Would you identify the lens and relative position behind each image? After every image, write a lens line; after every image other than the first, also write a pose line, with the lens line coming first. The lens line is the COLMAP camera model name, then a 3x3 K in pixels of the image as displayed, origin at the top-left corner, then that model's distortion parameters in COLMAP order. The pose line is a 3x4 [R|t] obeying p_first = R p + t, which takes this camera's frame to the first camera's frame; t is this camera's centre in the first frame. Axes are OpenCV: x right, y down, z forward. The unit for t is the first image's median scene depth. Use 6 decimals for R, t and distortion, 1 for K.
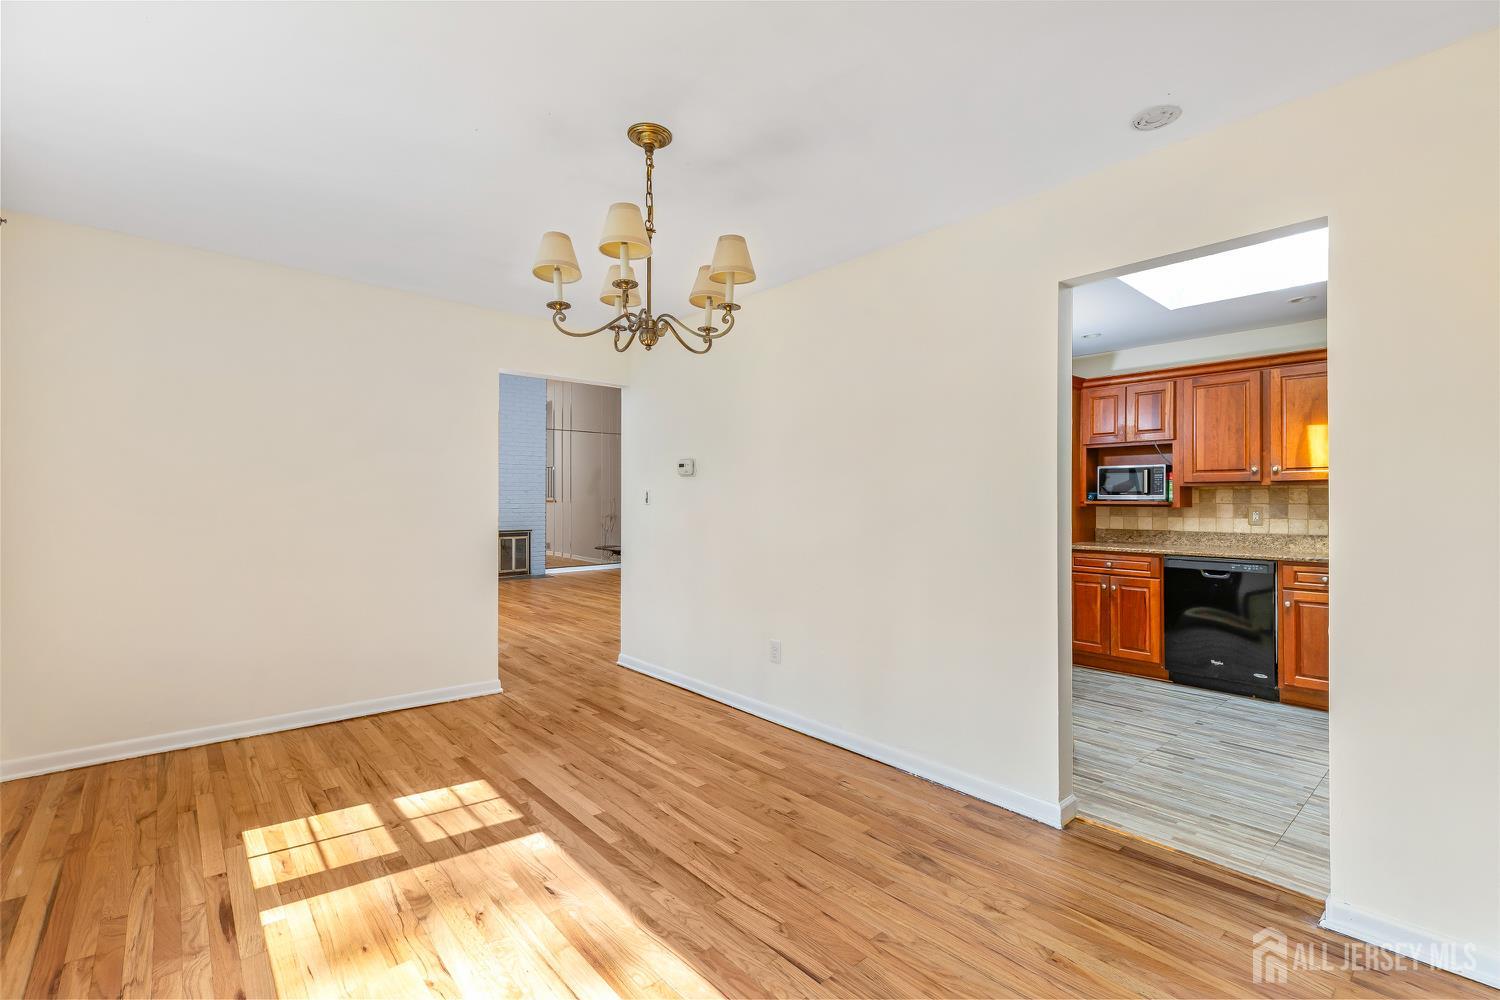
lens RADIAL K [[680.4, 0, 750.8], [0, 680.4, 498.6], [0, 0, 1]] dist [0.004681, 0.000453]
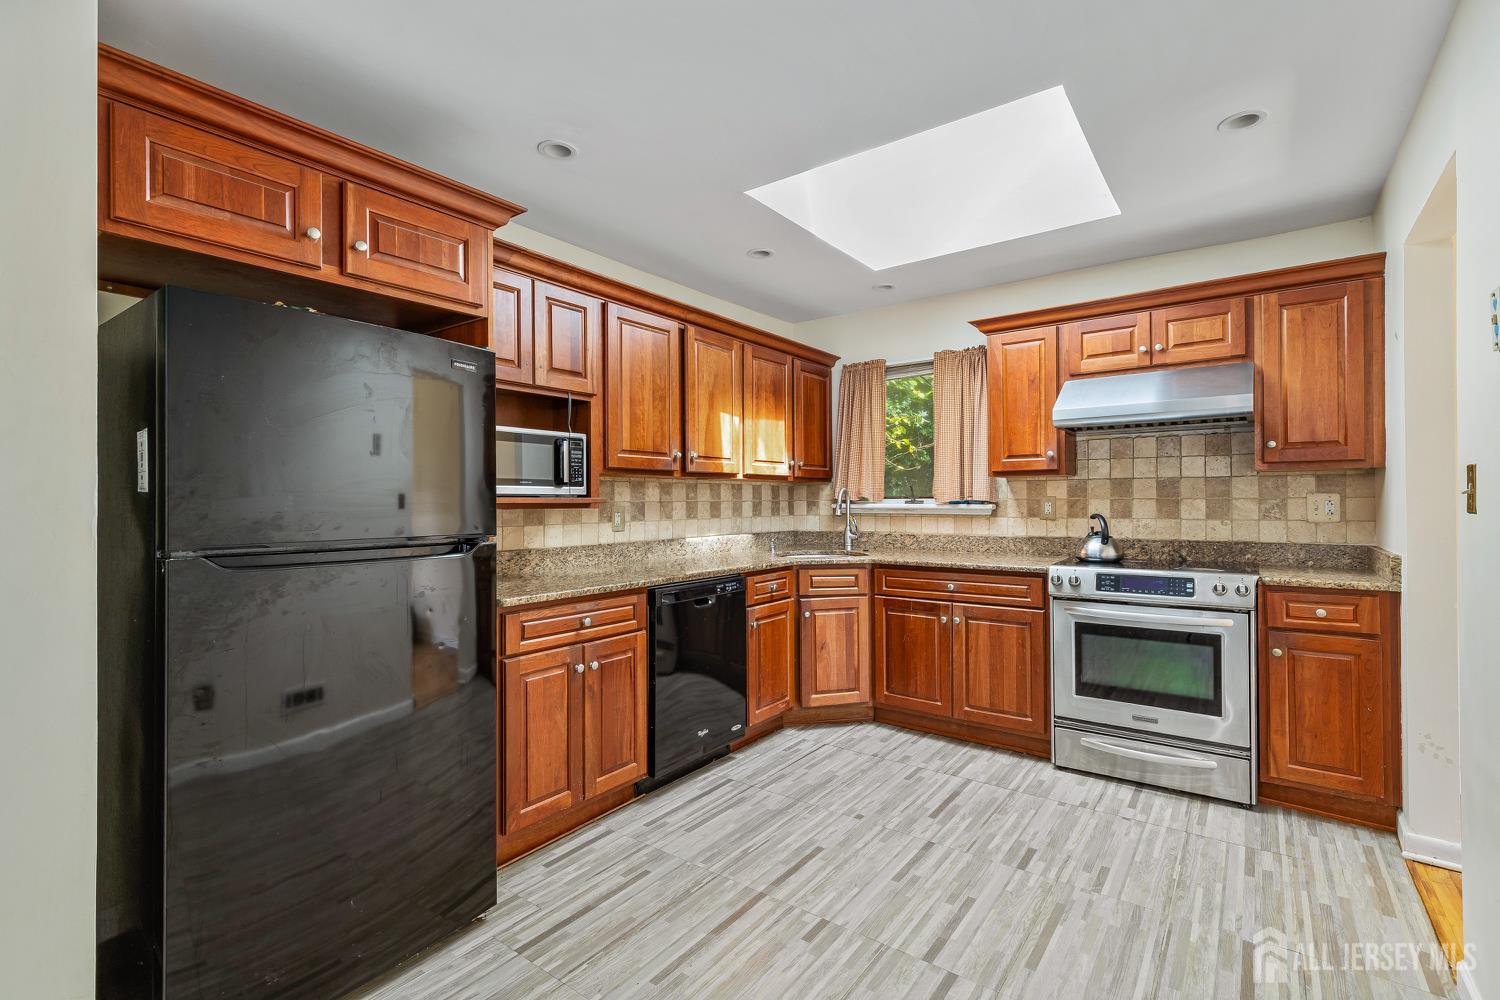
lens RADIAL K [[680.4, 0, 746.3], [0, 680.4, 497.5], [0, 0, 1]] dist [0.004681, 0.000453]
pose [[-0.220258, 0.008391, 0.975406, 0.008691], [0.005556, 0.999958, -0.007348, 0.013428], [-0.975426, 0.003801, -0.220295, 1.539845]]
